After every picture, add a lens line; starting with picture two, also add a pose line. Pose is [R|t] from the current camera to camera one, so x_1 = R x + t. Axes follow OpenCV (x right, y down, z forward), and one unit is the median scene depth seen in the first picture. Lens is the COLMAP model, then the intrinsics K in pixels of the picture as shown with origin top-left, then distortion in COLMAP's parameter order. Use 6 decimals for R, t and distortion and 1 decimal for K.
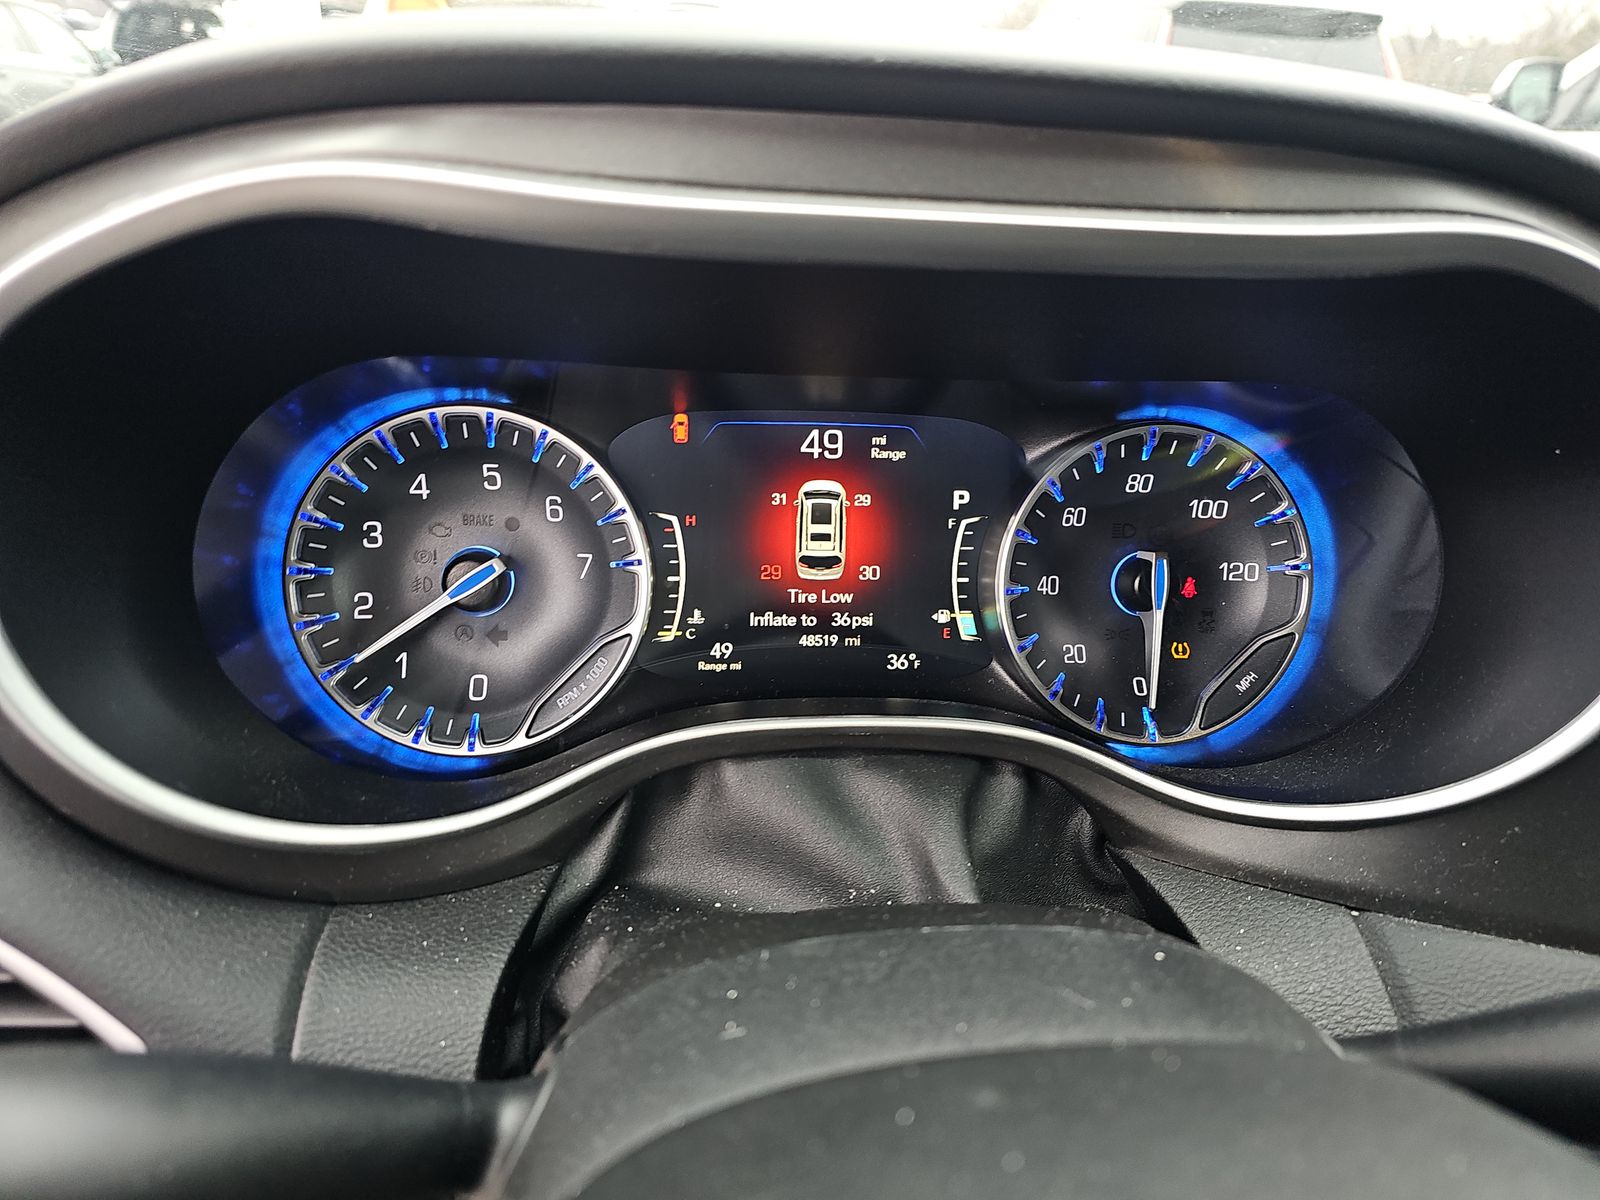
lens RADIAL K [[1056.6, 0, 800.0], [0, 1056.6, 600.0], [0, 0, 1]] dist [0.068054, -0.000113]
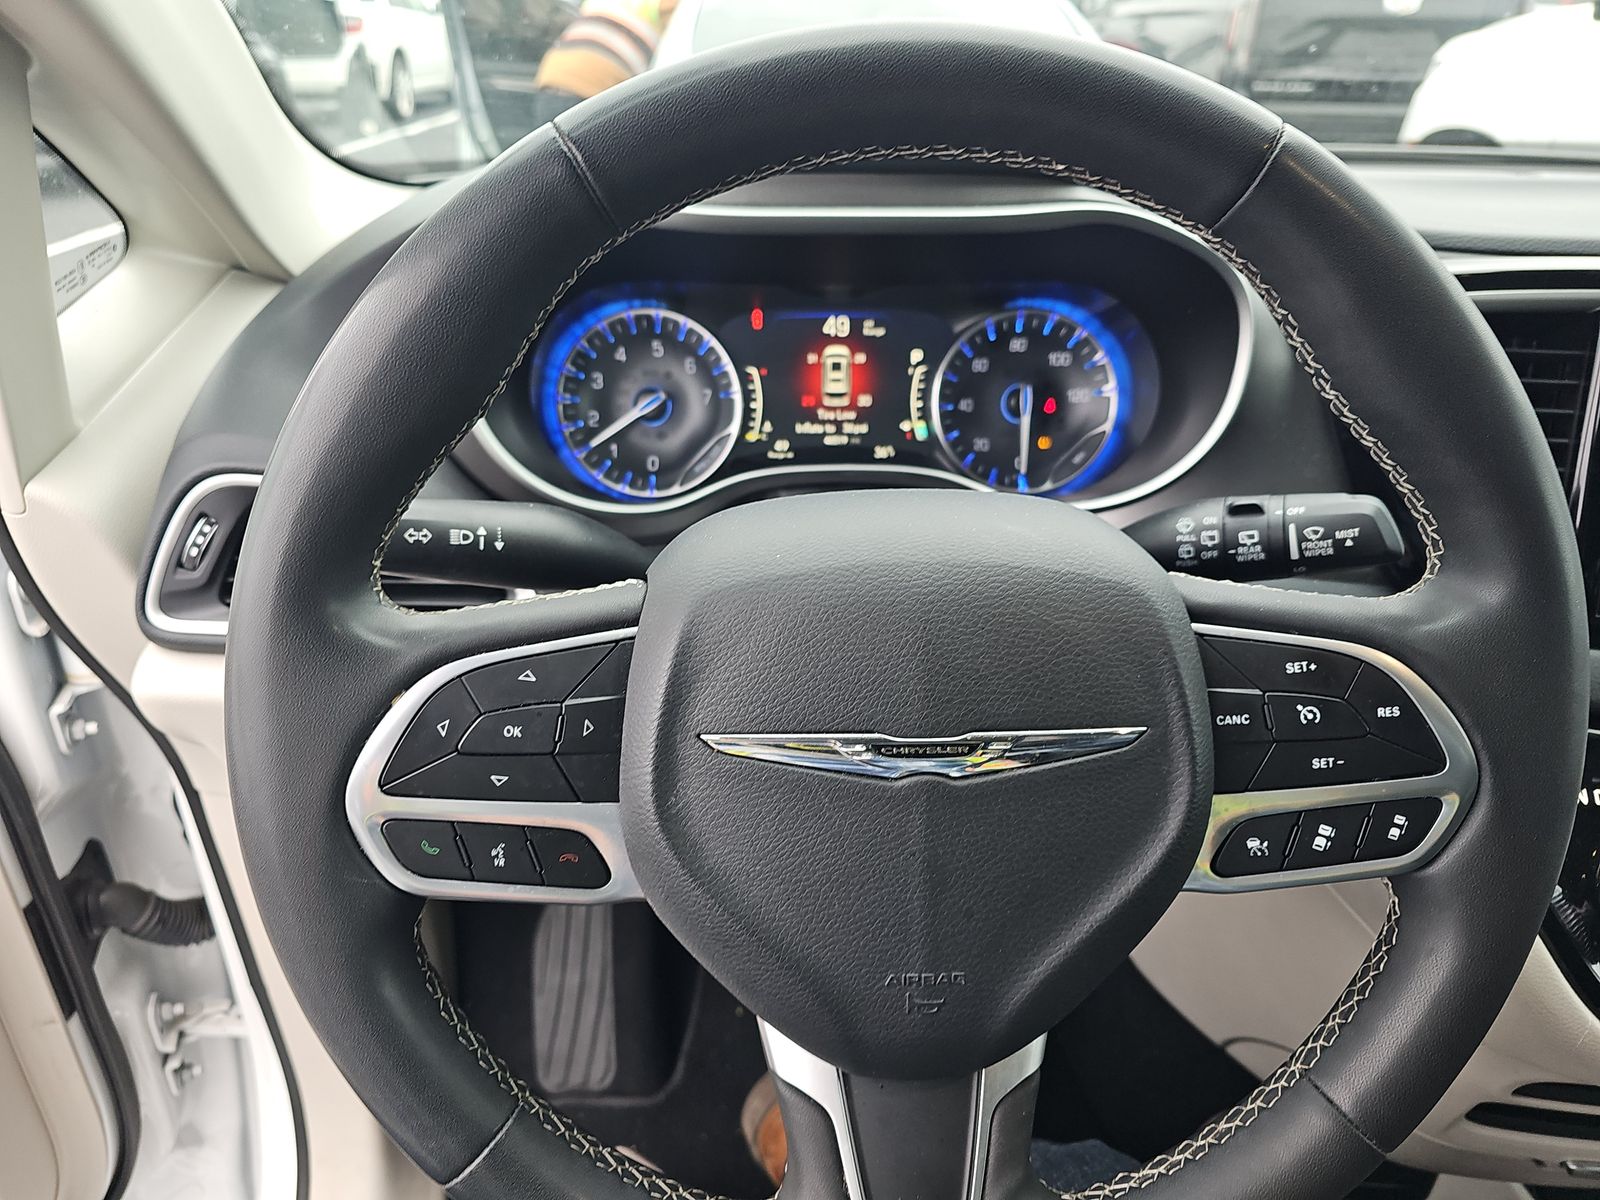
lens RADIAL K [[1056.6, 0, 800.0], [0, 1056.6, 600.0], [0, 0, 1]] dist [0.068054, -0.000113]
pose [[0.995636, -0.002687, -0.093279, 0.126795], [0.010487, 0.996475, 0.083235, 0.162894], [0.092727, -0.083850, 0.992155, -0.820658]]
